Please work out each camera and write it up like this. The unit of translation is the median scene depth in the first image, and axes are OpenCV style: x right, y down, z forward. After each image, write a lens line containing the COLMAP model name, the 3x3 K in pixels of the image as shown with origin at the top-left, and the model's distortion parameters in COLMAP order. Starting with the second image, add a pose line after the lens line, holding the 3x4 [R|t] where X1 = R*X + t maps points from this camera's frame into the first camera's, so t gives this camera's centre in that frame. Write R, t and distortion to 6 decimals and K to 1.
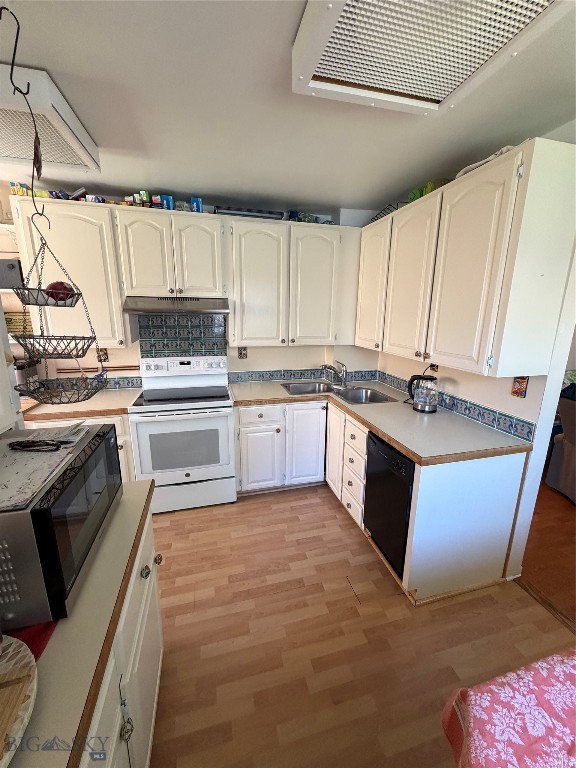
lens RADIAL K [[304.2, 0, 290.5], [0, 304.2, 383.2], [0, 0, 1]] dist [-0.005929, 0.000856]
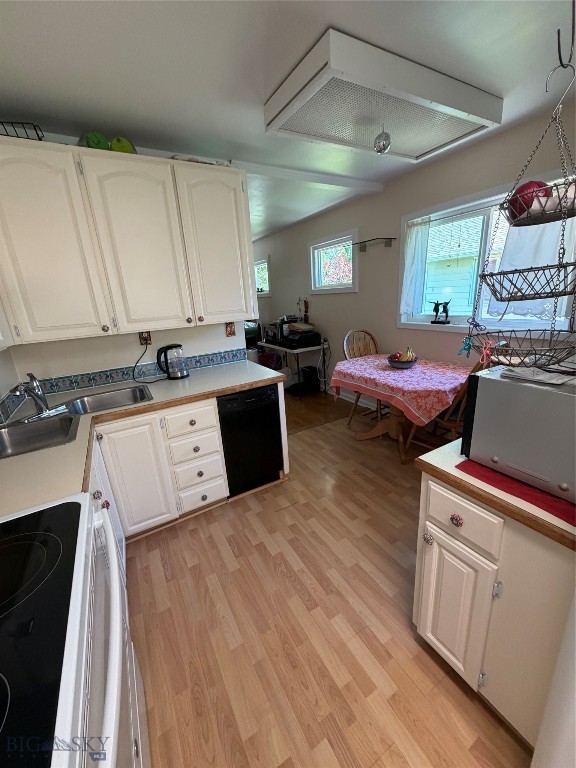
lens RADIAL K [[304.2, 0, 287.6], [0, 304.2, 382.2], [0, 0, 1]] dist [-0.005929, 0.000856]
pose [[-0.257610, -0.272704, 0.926968, -0.735443], [0.277093, 0.898204, 0.341247, -0.172940], [-0.925666, 0.344765, -0.155822, 0.946709]]
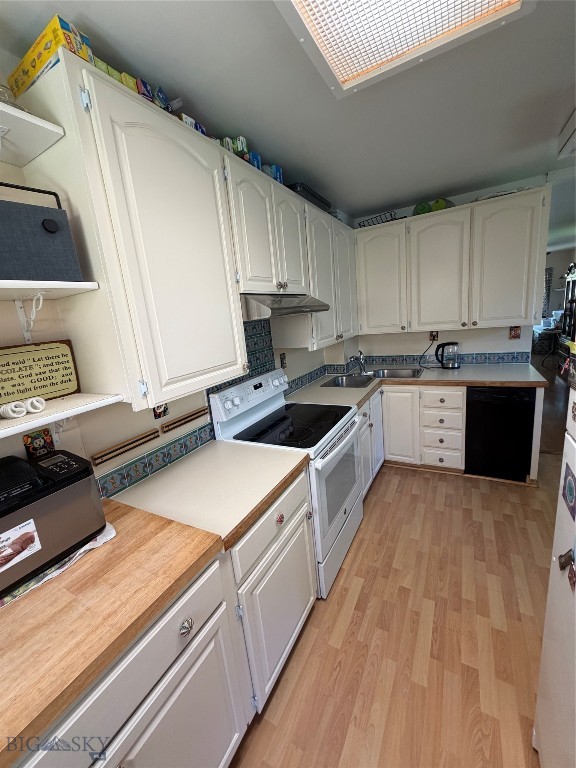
lens RADIAL K [[304.2, 0, 289.9], [0, 304.2, 383.0], [0, 0, 1]] dist [-0.005929, 0.000856]
pose [[0.689534, -0.237332, 0.684263, -1.137792], [0.269185, 0.961085, 0.062088, -0.140456], [-0.672370, 0.141382, 0.726587, 0.590018]]
